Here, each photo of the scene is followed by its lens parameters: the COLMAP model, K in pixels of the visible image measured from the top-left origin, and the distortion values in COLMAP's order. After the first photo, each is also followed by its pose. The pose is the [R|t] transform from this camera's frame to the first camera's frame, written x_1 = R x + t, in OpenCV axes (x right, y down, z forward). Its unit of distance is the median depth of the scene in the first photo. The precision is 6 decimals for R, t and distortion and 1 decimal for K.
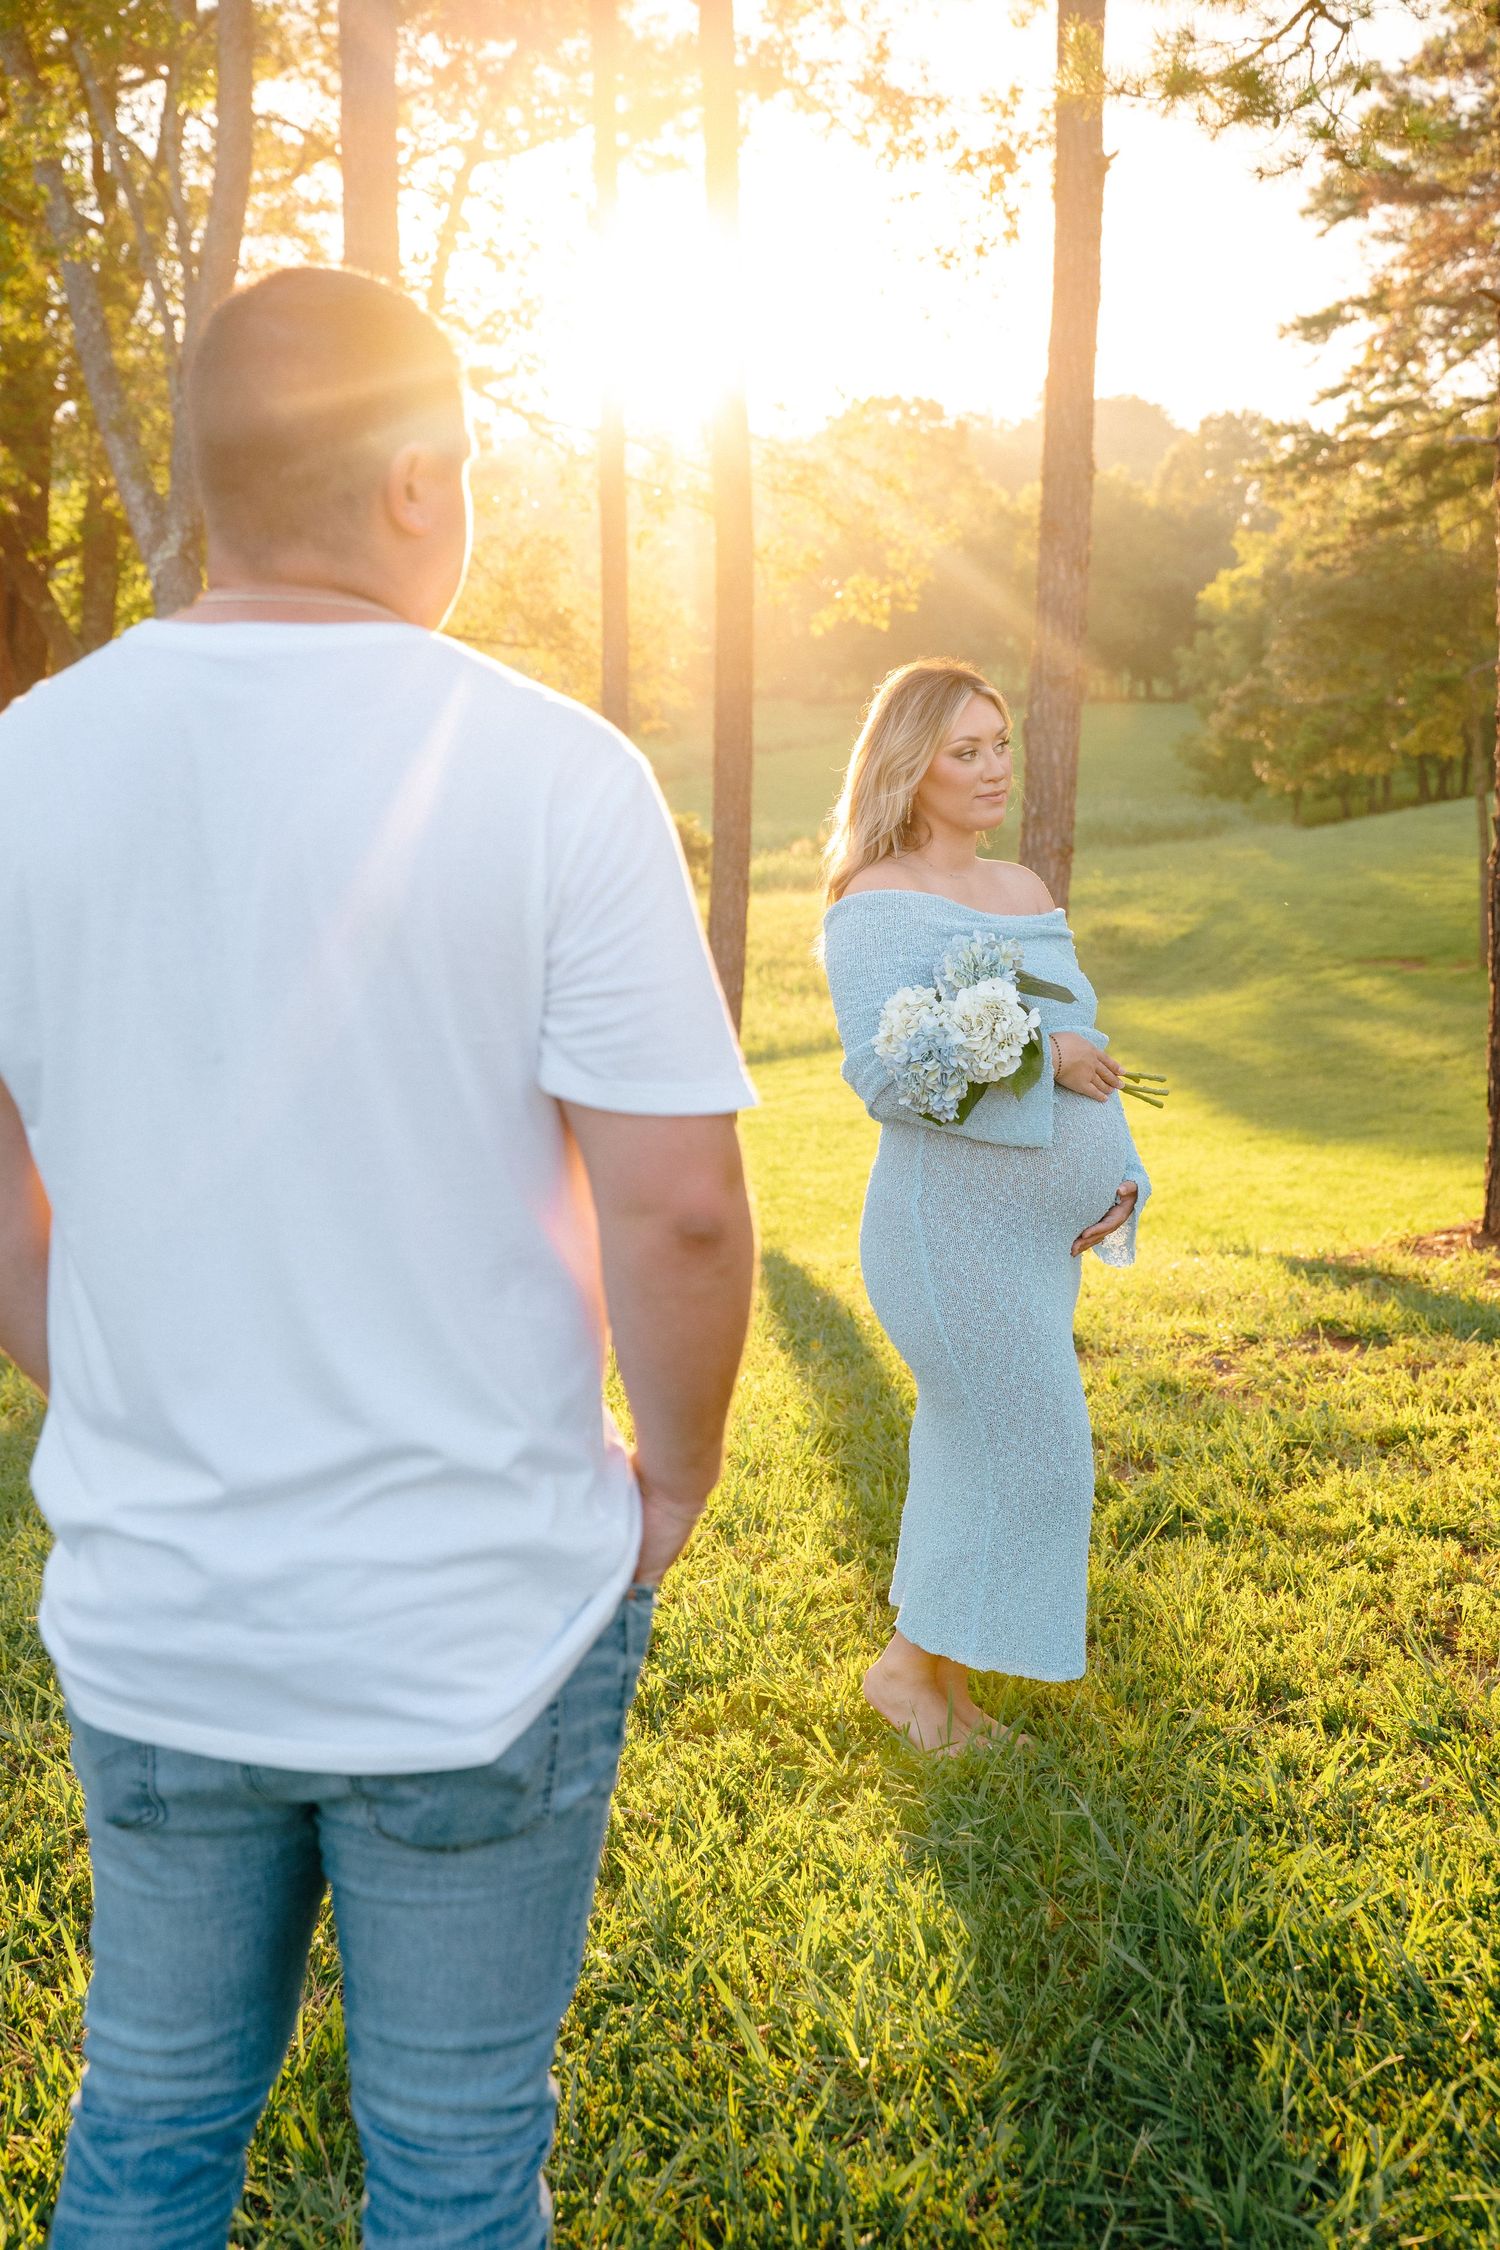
lens RADIAL K [[2538.2, 0, 747.1], [0, 2538.2, 1129.8], [0, 0, 1]] dist [-0.100691, 0.000000]
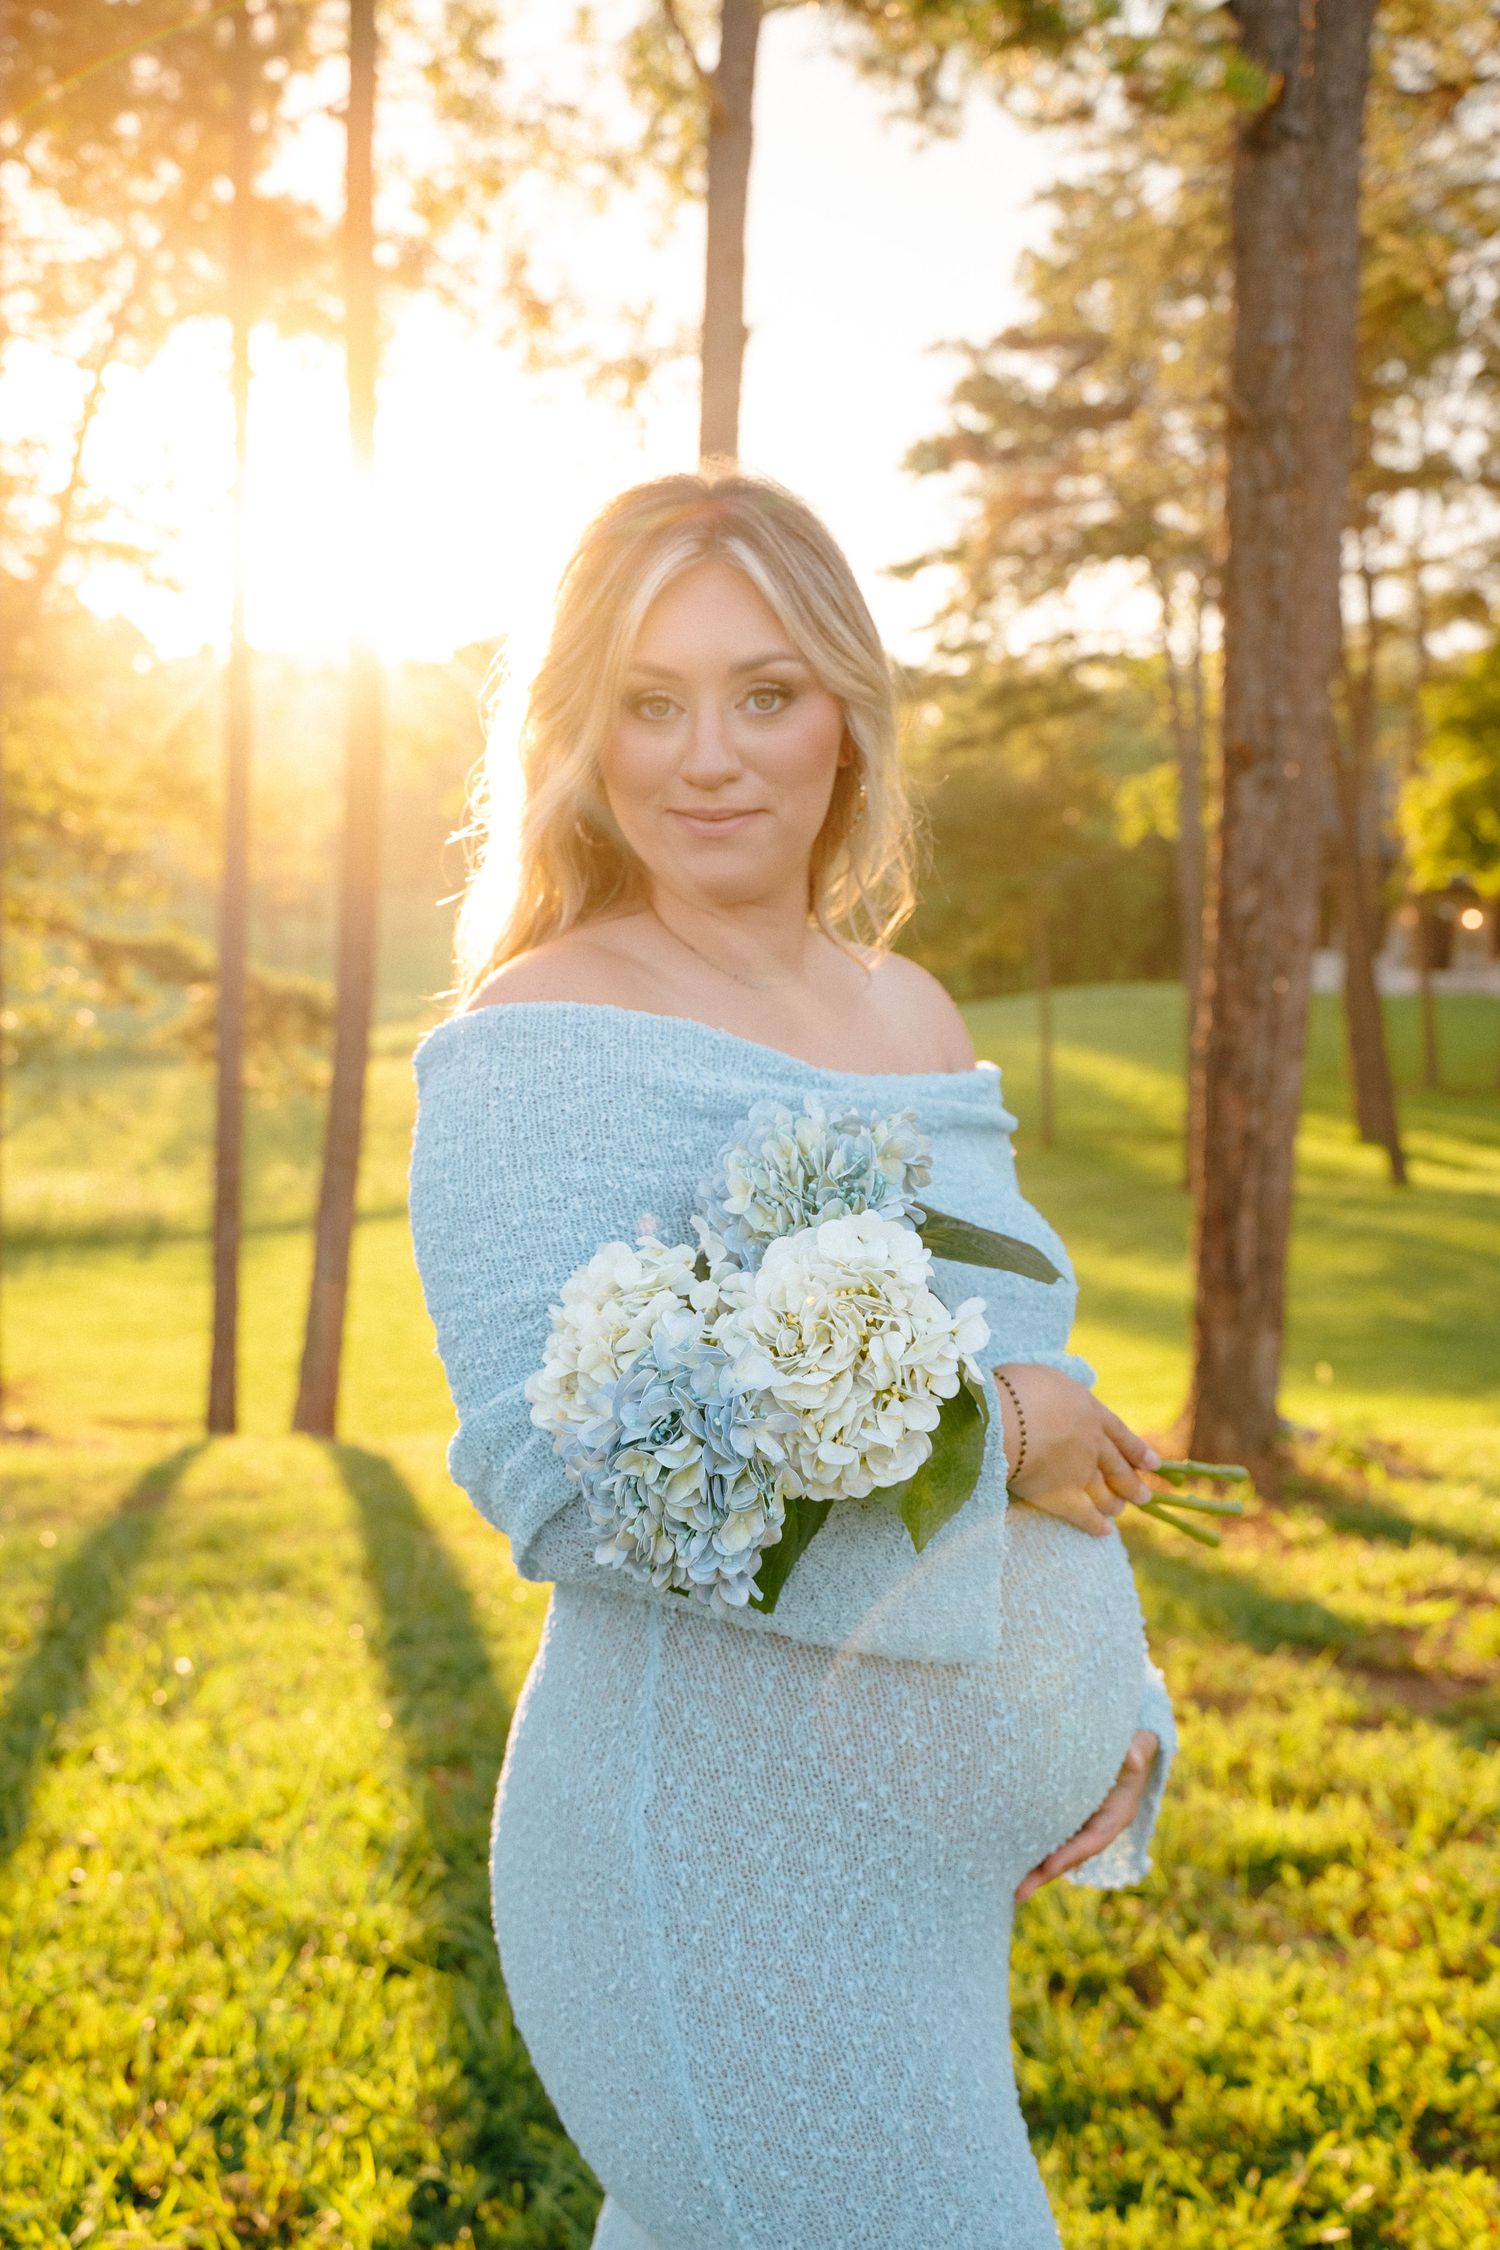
lens RADIAL K [[2190.7, 0, 760.4], [0, 2190.7, 1127.9], [0, 0, 1]] dist [-0.044471, 0.000000]
pose [[0.985085, 0.022680, 0.170568, 0.029326], [-0.011104, 0.997588, -0.068517, -0.049448], [-0.171710, 0.065601, 0.982961, 0.684593]]
